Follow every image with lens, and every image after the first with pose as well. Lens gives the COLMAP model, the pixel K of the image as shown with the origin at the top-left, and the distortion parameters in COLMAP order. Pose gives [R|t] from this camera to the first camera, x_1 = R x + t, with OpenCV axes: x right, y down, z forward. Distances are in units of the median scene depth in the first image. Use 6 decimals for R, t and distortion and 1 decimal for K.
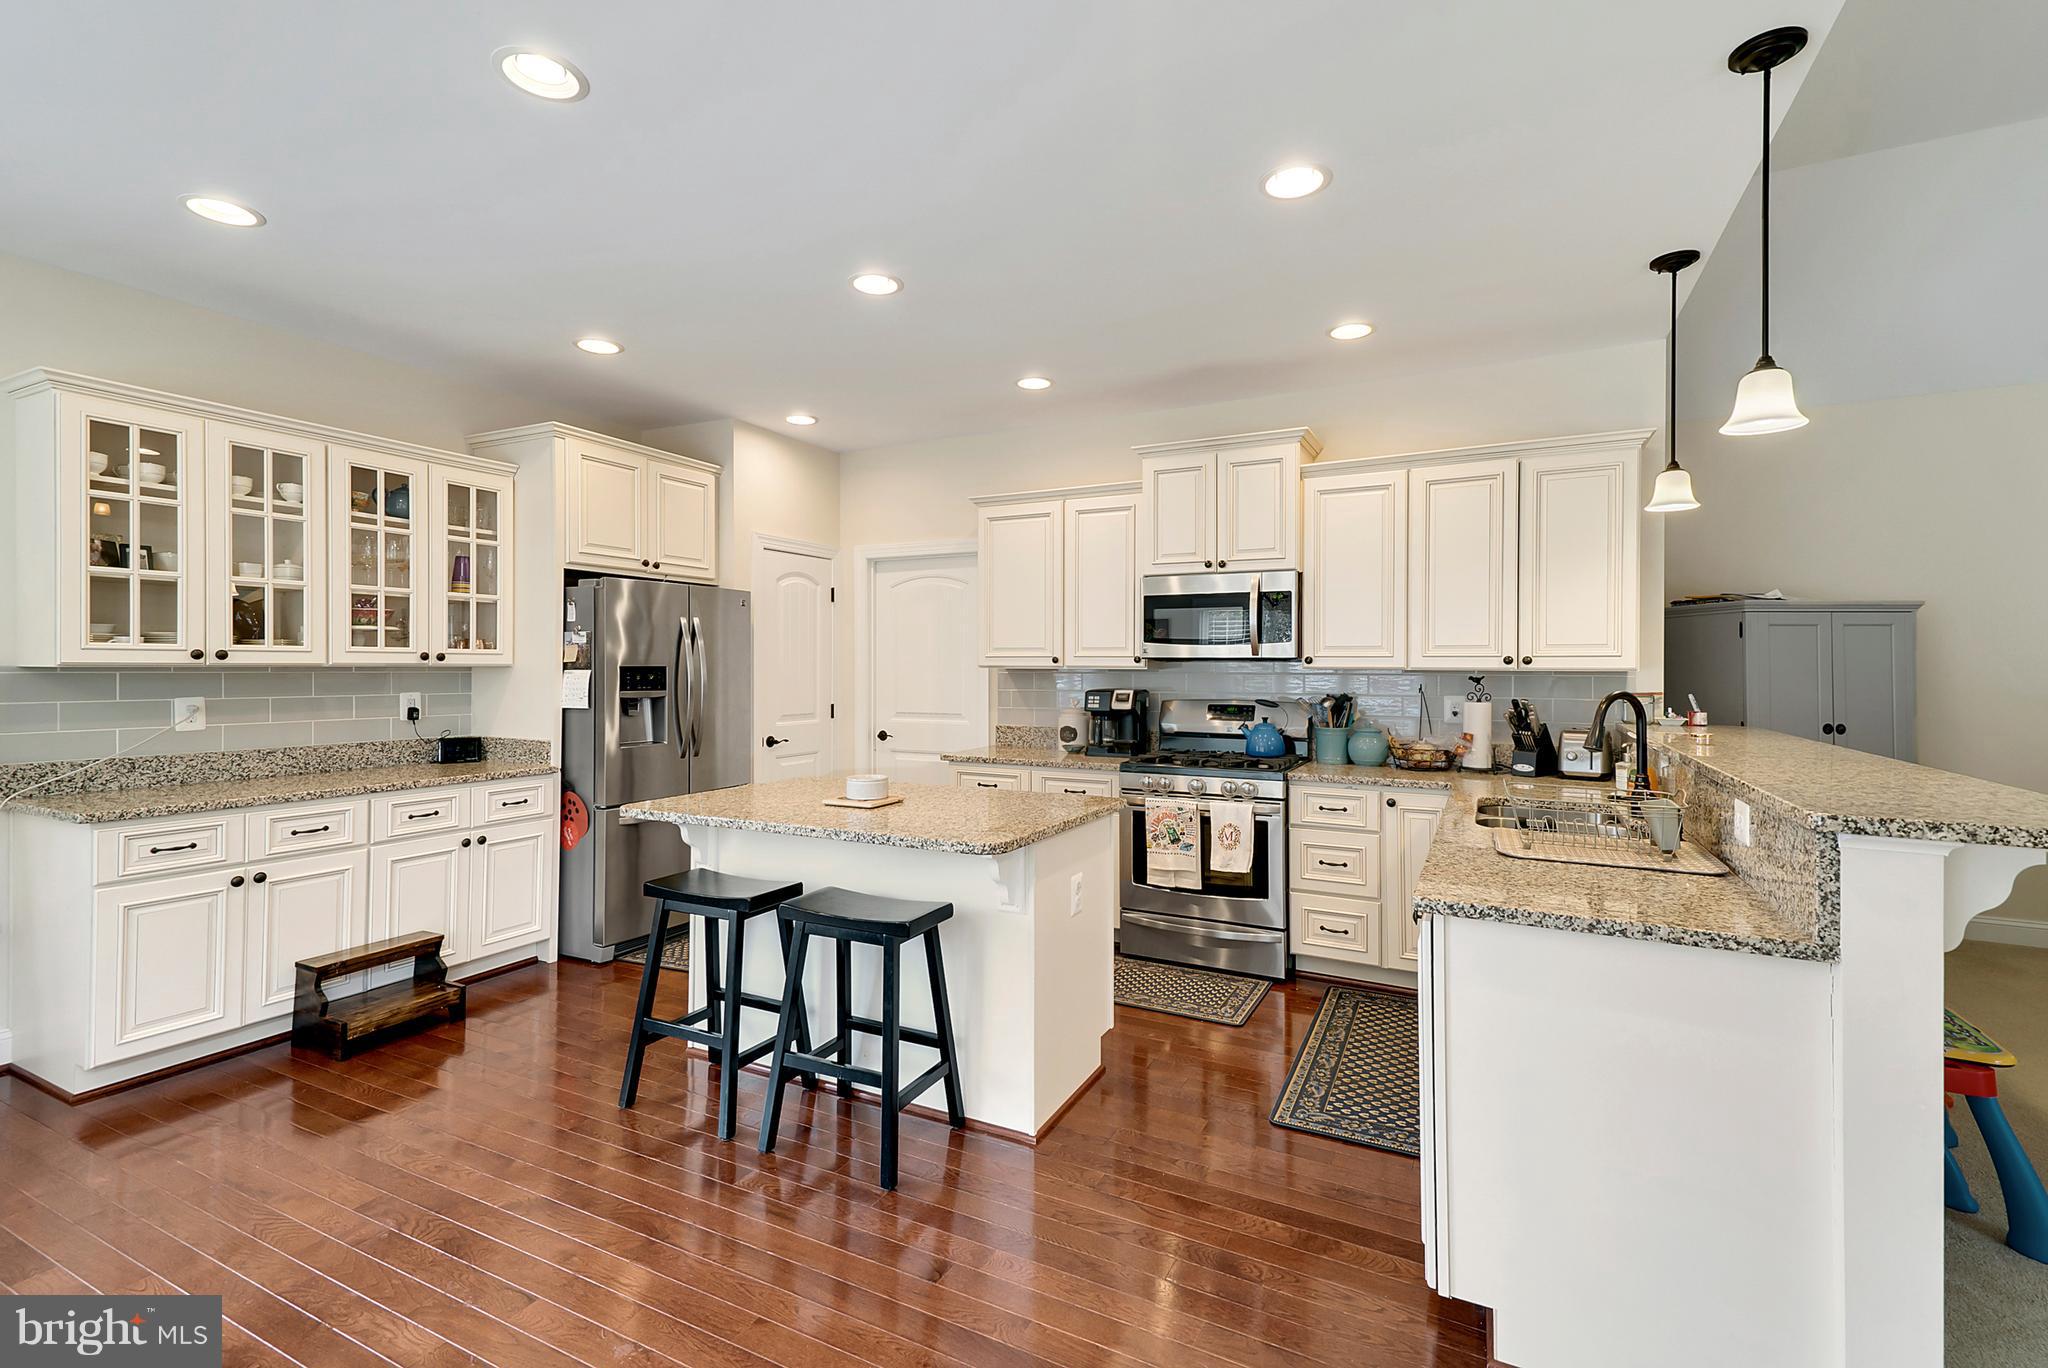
lens RADIAL K [[911.8, 0, 1030.5], [0, 911.8, 660.1], [0, 0, 1]] dist [0.049949, -0.018516]
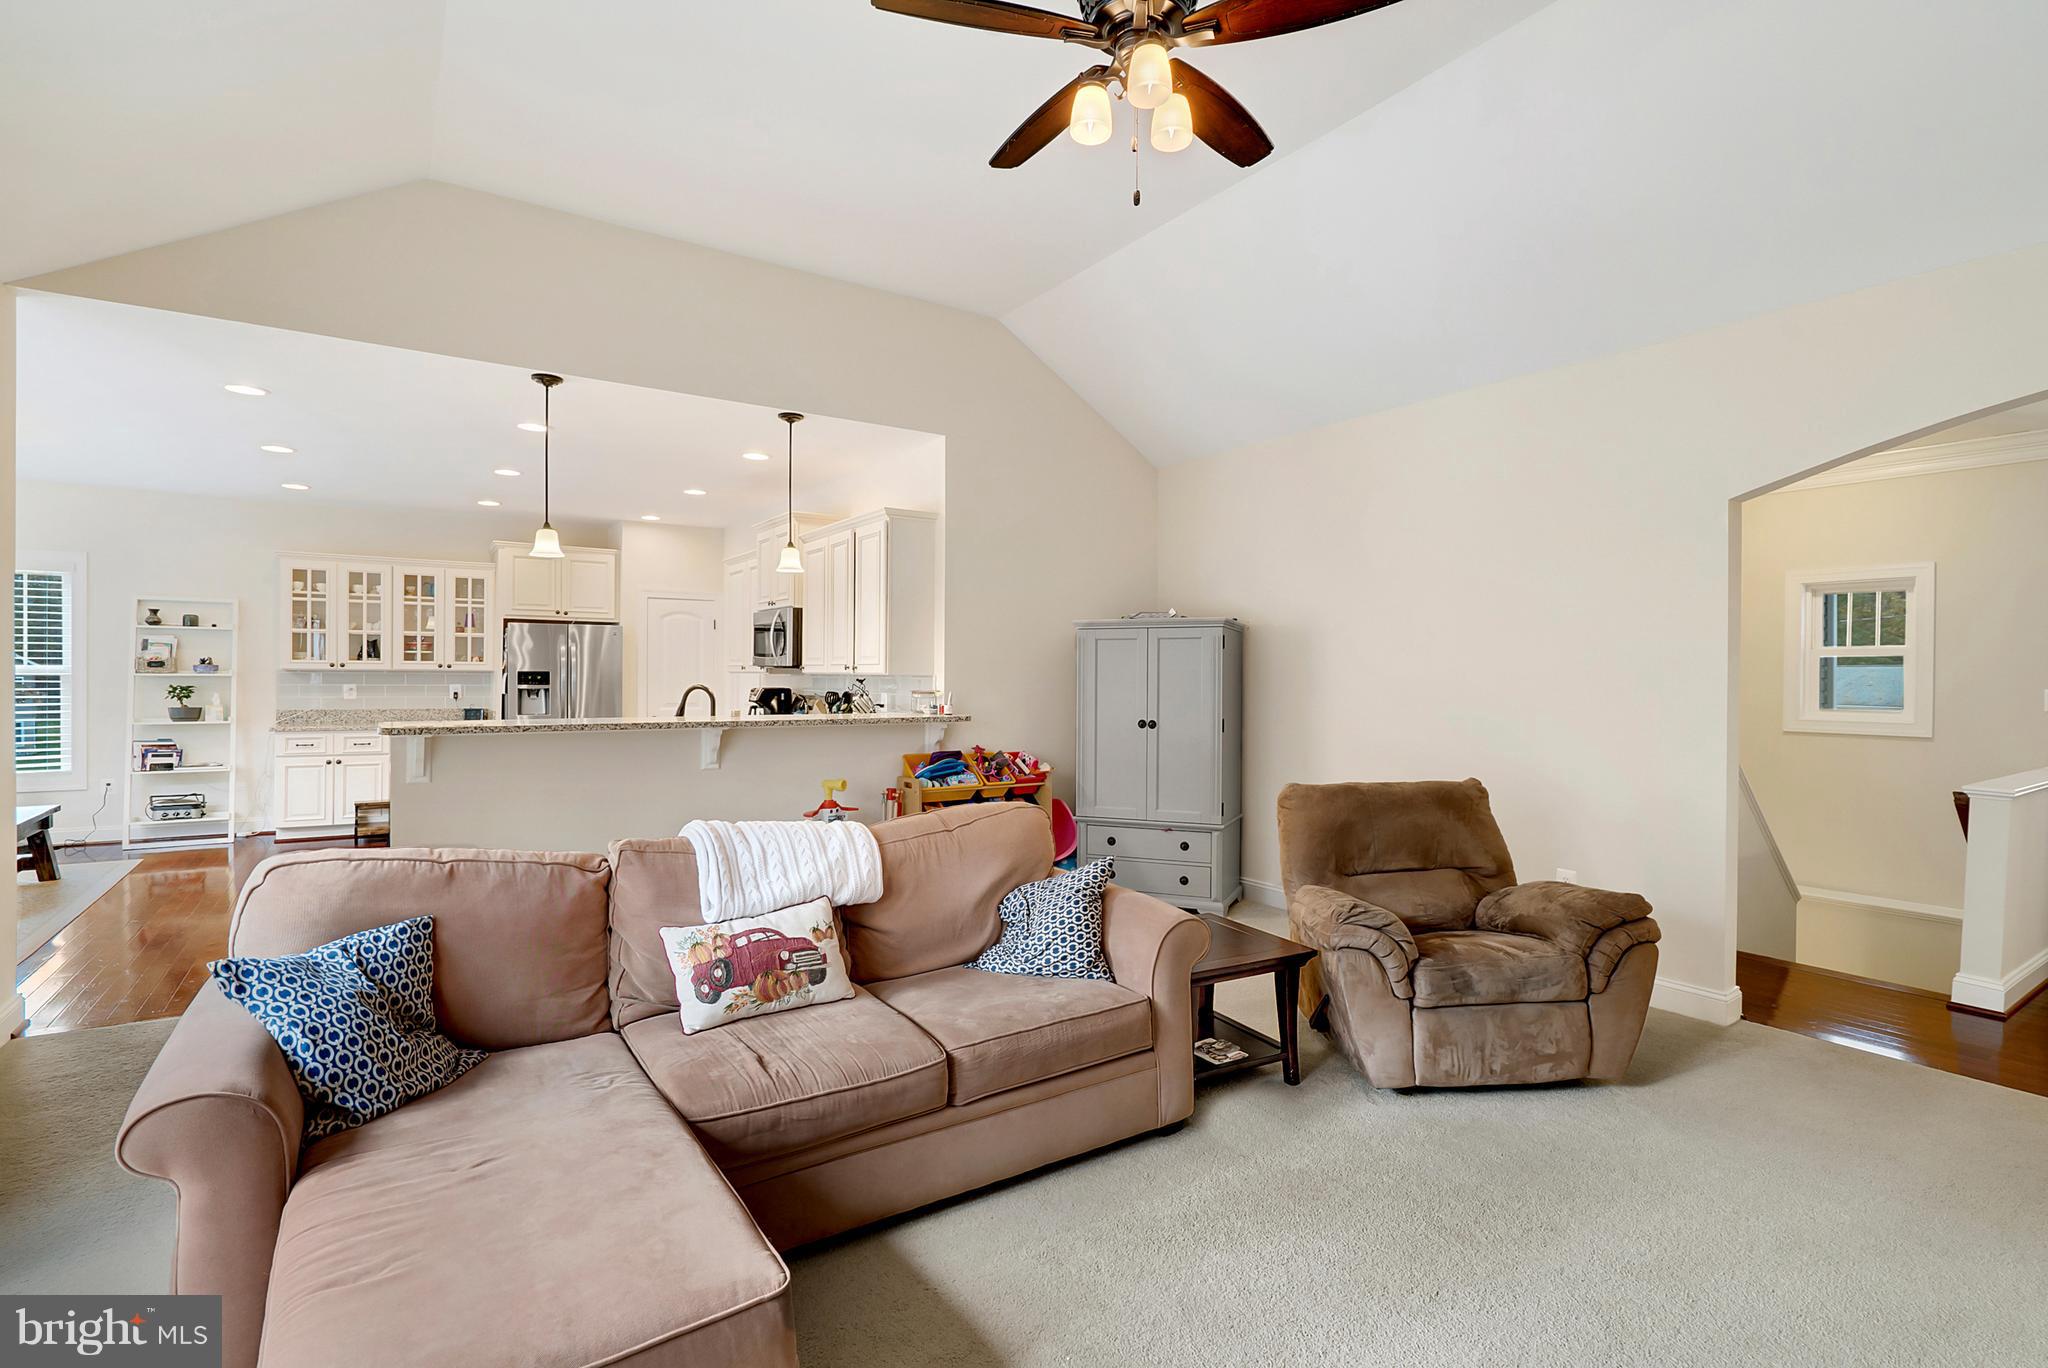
lens RADIAL K [[965.6, 0, 998.6], [0, 965.6, 679.1], [0, 0, 1]] dist [-0.002268, -0.000281]
pose [[0.865033, 0.005284, -0.501687, 1.434883], [-0.001567, 0.999968, 0.007832, 0.006587], [0.501713, -0.005989, 0.865014, -0.191275]]
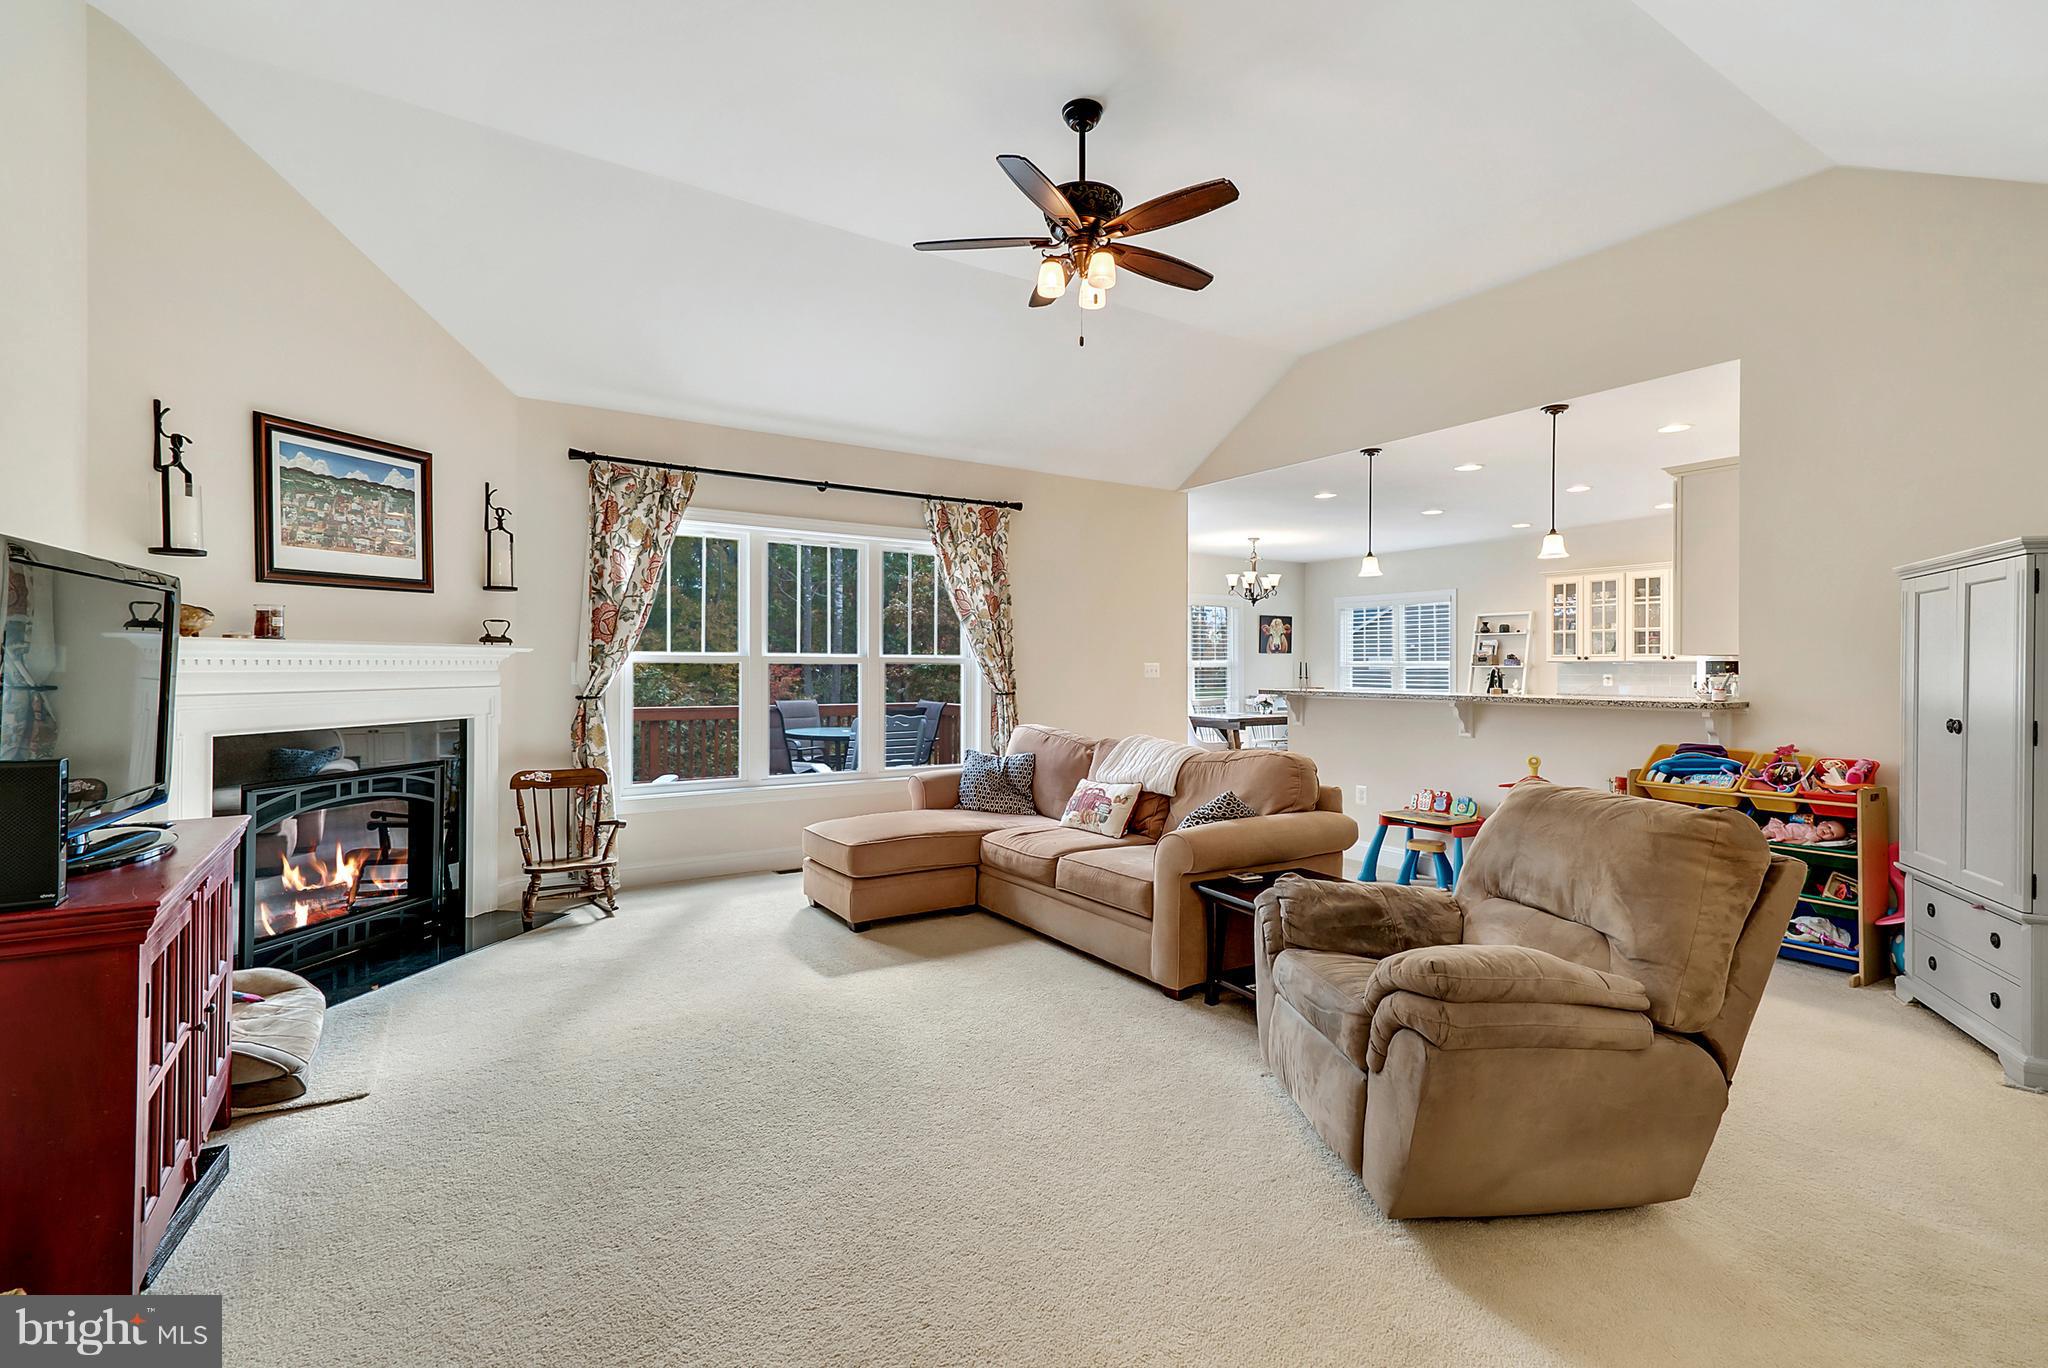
lens RADIAL K [[924.0, 0, 1020.3], [0, 924.0, 652.2], [0, 0, 1]] dist [-0.001285, -0.000052]
pose [[-0.506138, -0.020348, -0.862213, 2.025727], [-0.001658, 0.999743, -0.022620, 0.035731], [0.862451, -0.010019, -0.506041, 0.798056]]
